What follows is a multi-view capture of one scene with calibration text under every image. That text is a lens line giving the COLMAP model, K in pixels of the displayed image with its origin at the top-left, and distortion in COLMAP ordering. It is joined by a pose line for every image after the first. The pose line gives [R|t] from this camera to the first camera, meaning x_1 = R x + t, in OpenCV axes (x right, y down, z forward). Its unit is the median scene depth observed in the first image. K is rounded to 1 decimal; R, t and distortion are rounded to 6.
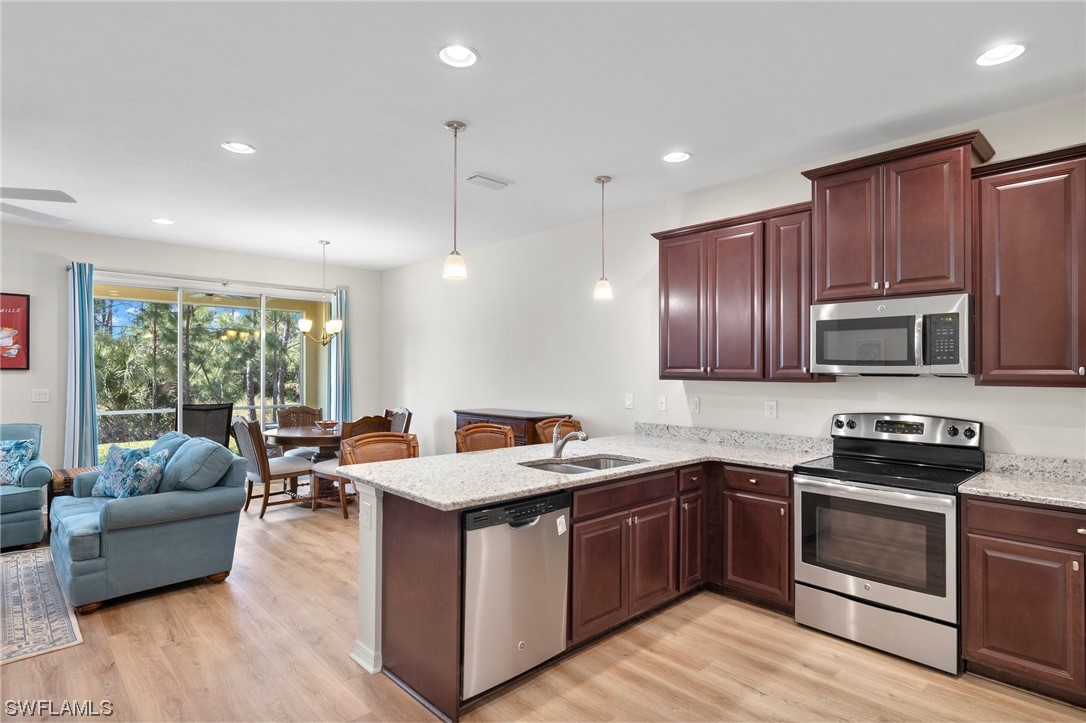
lens RADIAL K [[565.1, 0, 544.9], [0, 565.1, 363.8], [0, 0, 1]] dist [0.002959, 0.002202]
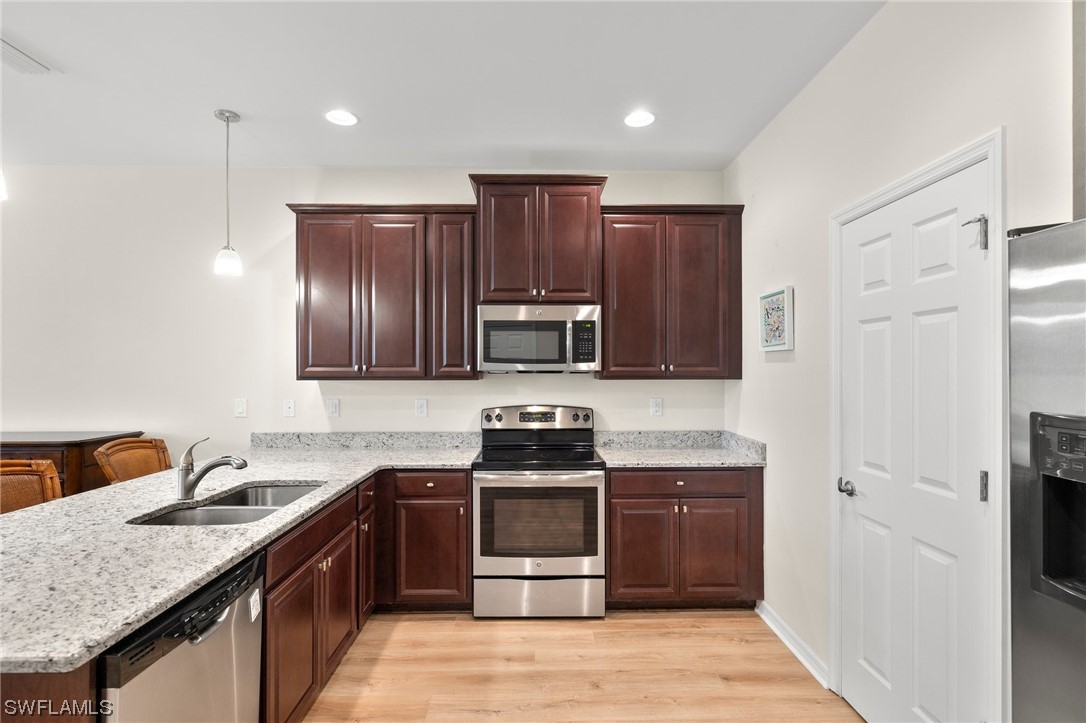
lens RADIAL K [[517.4, 0, 536.8], [0, 517.4, 365.8], [0, 0, 1]] dist [-0.002975, 0.001646]
pose [[0.679093, -0.002310, 0.734049, -0.148163], [-0.002868, 0.999979, 0.005800, 0.001387], [-0.734047, -0.006044, 0.679072, 0.273998]]
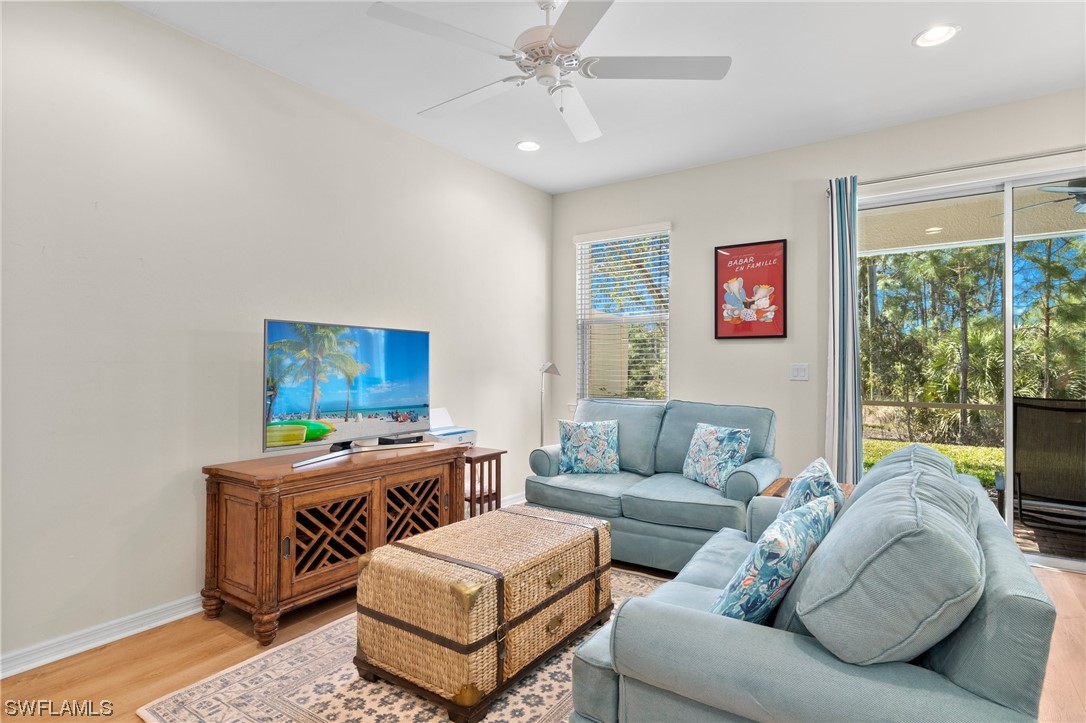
lens RADIAL K [[565.1, 0, 540.4], [0, 565.1, 368.6], [0, 0, 1]] dist [0.002959, 0.002202]
pose [[0.207386, 0.003128, -0.978254, -0.380079], [0.011743, 0.999915, 0.005687, 0.071029], [0.978189, -0.012667, 0.207332, 0.841248]]
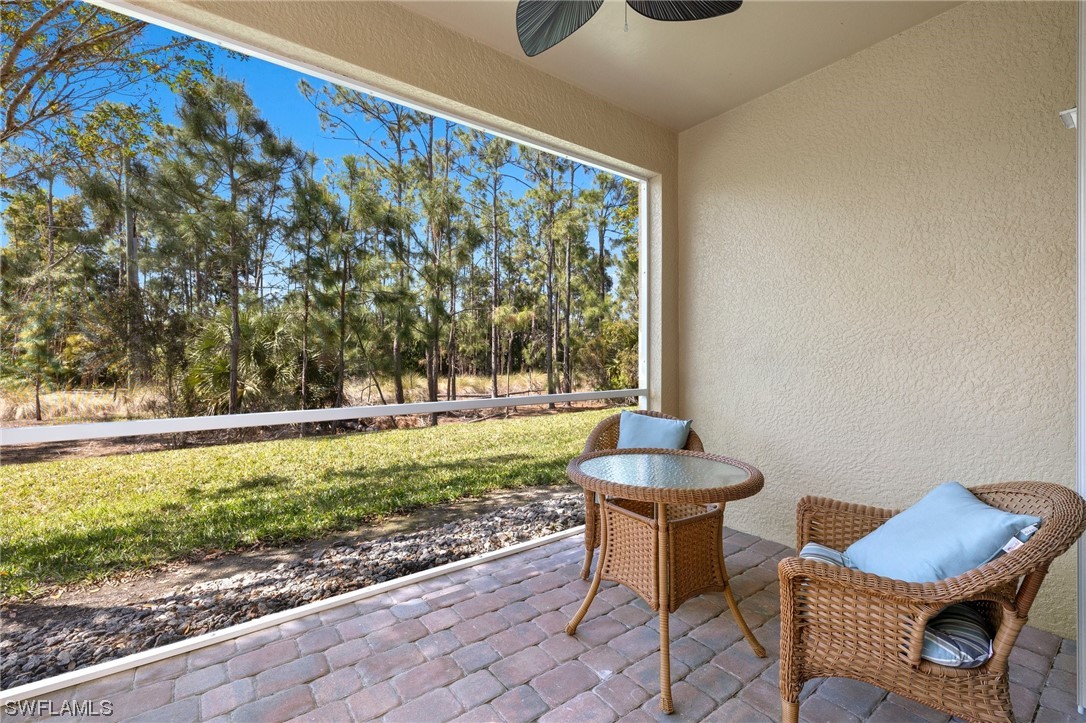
lens RADIAL K [[467.7, 0, 538.7], [0, 467.7, 345.9], [0, 0, 1]] dist [0.005409, 0.000183]
pose [[0.992255, 0.001331, -0.124214, -1.376310], [-0.001278, 0.999999, 0.000502, 0.098028], [0.124214, -0.000340, 0.992255, 1.853356]]
